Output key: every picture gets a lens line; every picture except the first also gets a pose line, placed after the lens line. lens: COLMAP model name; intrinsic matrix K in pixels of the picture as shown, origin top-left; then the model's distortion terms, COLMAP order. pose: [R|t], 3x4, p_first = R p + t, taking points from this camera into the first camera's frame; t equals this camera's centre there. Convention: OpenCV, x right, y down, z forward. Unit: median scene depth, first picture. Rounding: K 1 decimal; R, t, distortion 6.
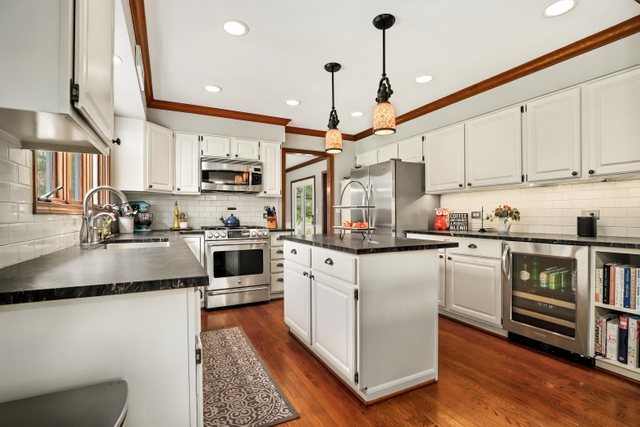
lens RADIAL K [[307.0, 0, 319.4], [0, 307.0, 216.2], [0, 0, 1]] dist [0.002899, 0.000544]
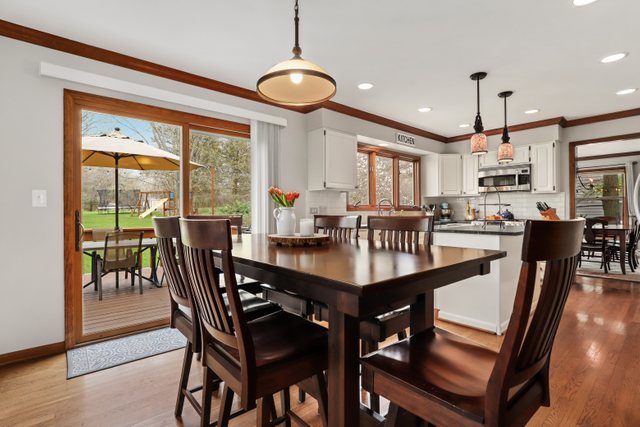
lens RADIAL K [[307.0, 0, 318.8], [0, 307.0, 213.2], [0, 0, 1]] dist [0.002899, 0.000544]
pose [[0.235721, 0.001291, -0.971820, 0.778676], [-0.002098, 0.999997, 0.000819, 0.009418], [0.971818, 0.001845, 0.235723, -0.033090]]
